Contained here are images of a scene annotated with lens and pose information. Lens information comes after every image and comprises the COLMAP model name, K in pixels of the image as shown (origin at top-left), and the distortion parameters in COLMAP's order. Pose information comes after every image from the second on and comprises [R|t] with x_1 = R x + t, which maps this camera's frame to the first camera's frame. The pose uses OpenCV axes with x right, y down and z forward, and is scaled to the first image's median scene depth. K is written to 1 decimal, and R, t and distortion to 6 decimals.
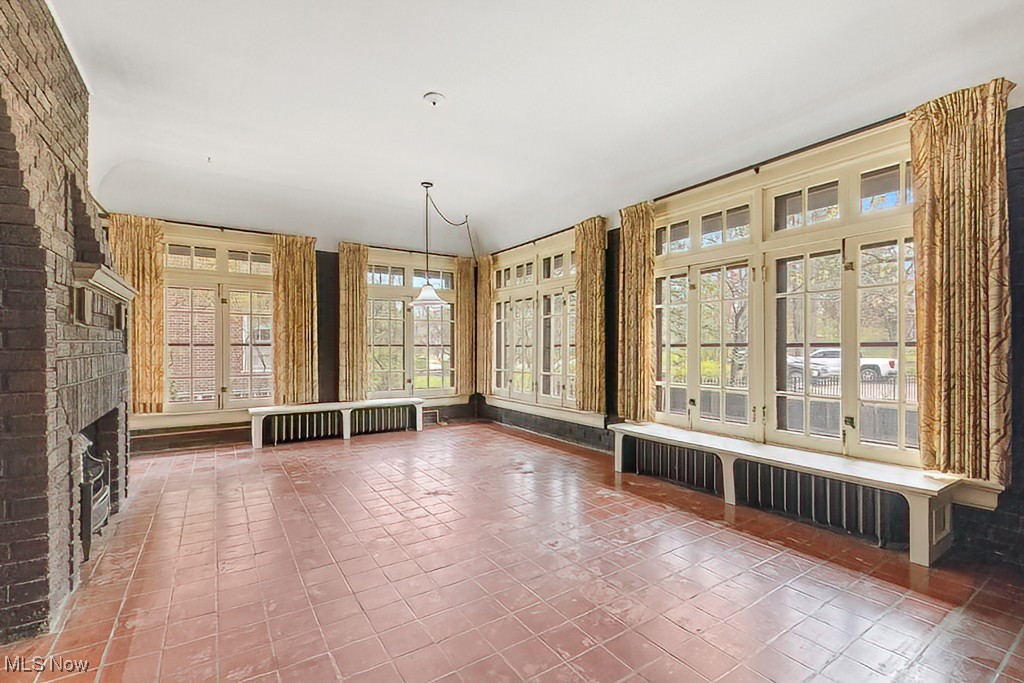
lens RADIAL K [[453.5, 0, 507.7], [0, 453.5, 348.6], [0, 0, 1]] dist [-0.002496, -0.000346]
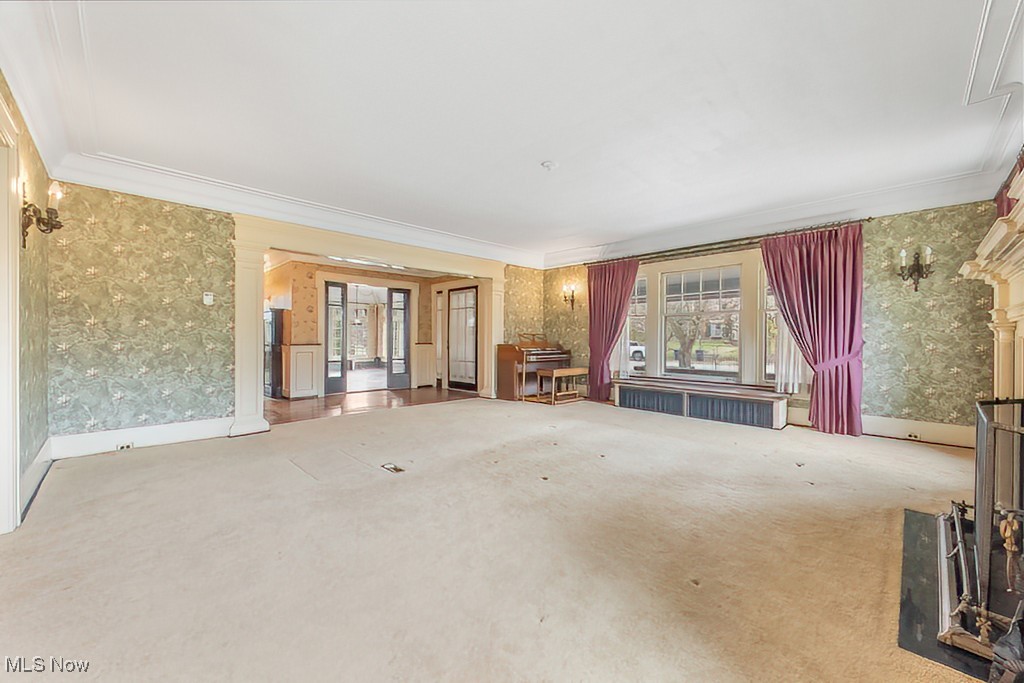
lens RADIAL K [[405.4, 0, 506.5], [0, 405.4, 337.4], [0, 0, 1]] dist [-0.000622, -0.000163]
pose [[0.982598, 0.005742, 0.185654, 0.259340], [-0.004378, 0.999960, -0.007759, 0.004934], [-0.185691, 0.006811, 0.982585, -1.603260]]
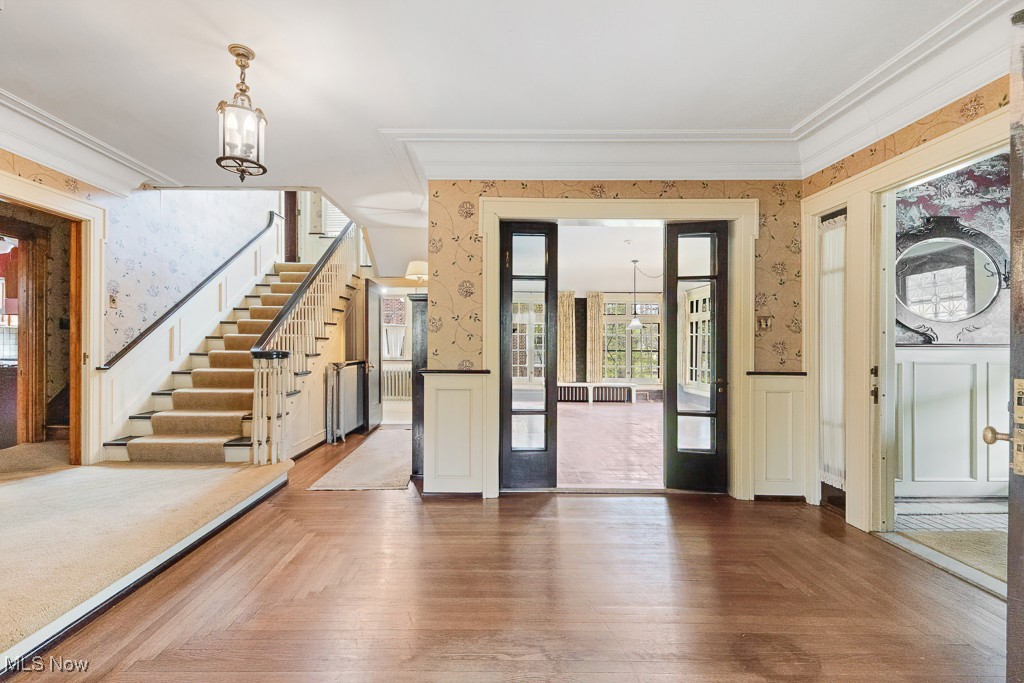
lens RADIAL K [[428.8, 0, 486.7], [0, 428.8, 348.5], [0, 0, 1]] dist [-0.001704, -0.000233]
pose [[0.835576, 0.005767, -0.549344, 0.226770], [-0.007270, 0.999973, -0.000559, -0.012629], [0.549326, 0.004461, 0.835596, -0.628686]]
